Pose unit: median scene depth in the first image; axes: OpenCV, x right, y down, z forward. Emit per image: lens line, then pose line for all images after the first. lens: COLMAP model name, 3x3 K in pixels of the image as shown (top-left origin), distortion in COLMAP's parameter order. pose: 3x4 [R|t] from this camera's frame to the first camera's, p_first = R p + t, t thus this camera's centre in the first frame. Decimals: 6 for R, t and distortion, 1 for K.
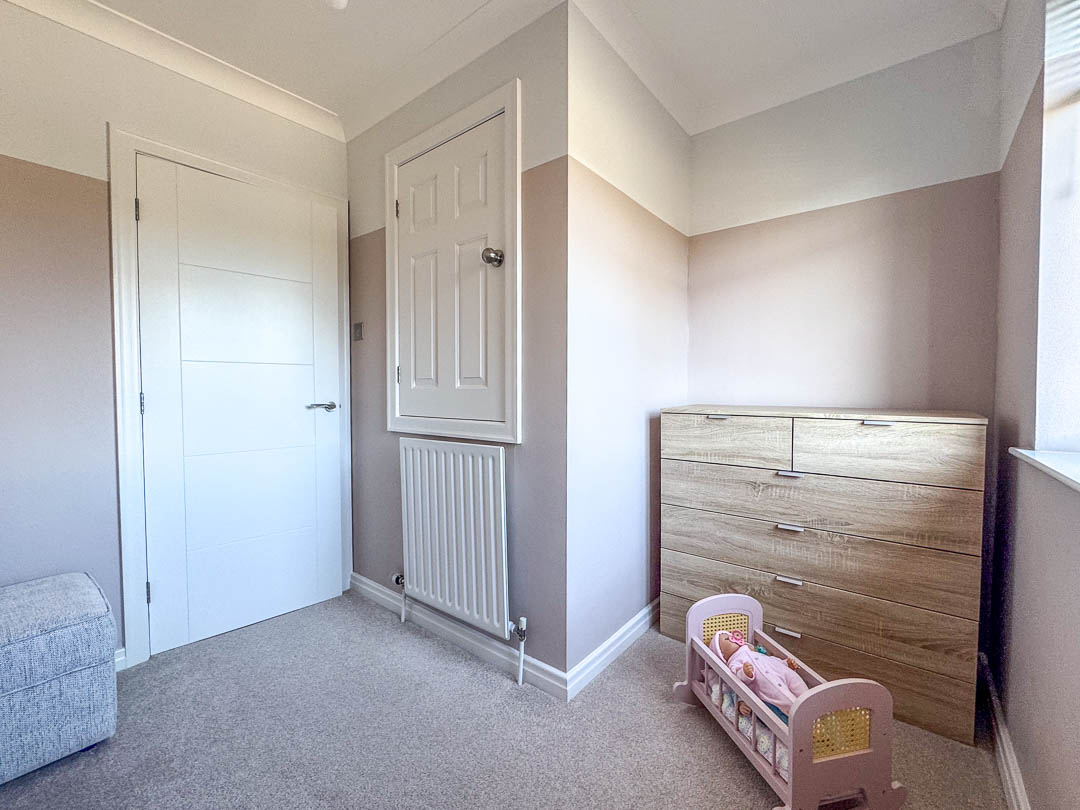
lens RADIAL K [[444.3, 0, 541.2], [0, 444.3, 402.3], [0, 0, 1]] dist [-0.001882, -0.000009]
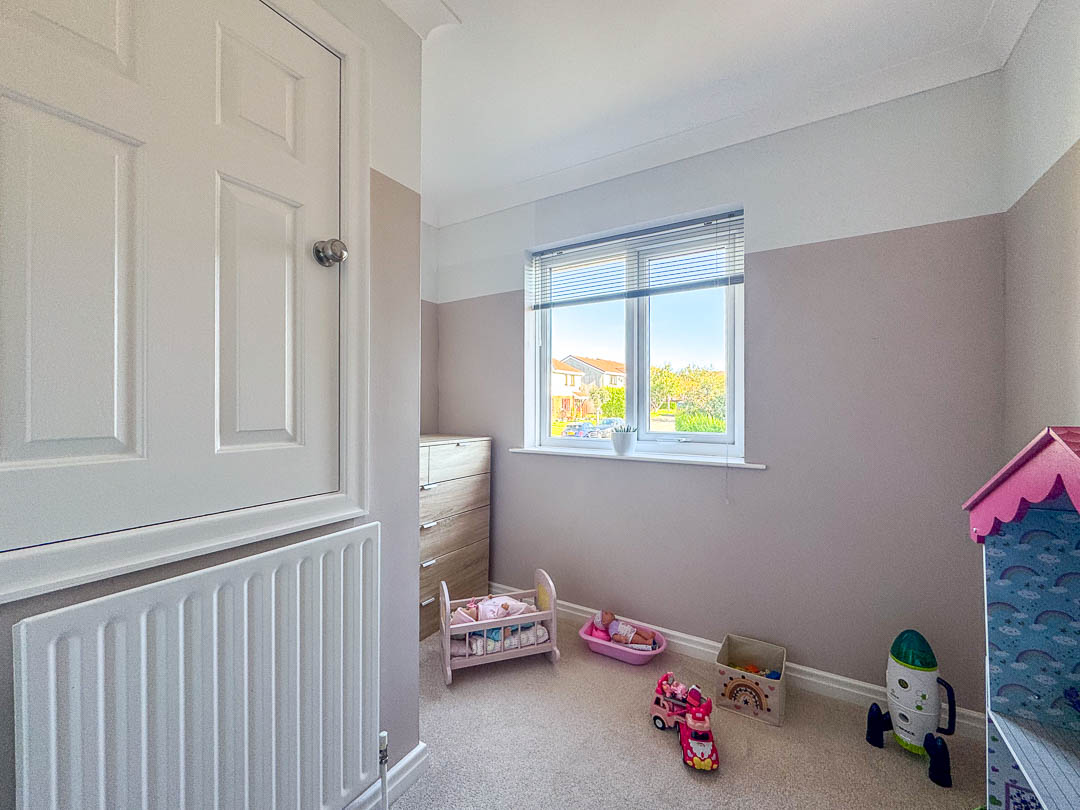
lens RADIAL K [[444.3, 0, 541.2], [0, 444.3, 402.3], [0, 0, 1]] dist [-0.001882, -0.000009]
pose [[-0.125204, 0.004175, 0.992122, -0.919127], [0.028549, 0.999592, -0.000603, -0.098100], [-0.991720, 0.028248, -0.125272, 0.862985]]
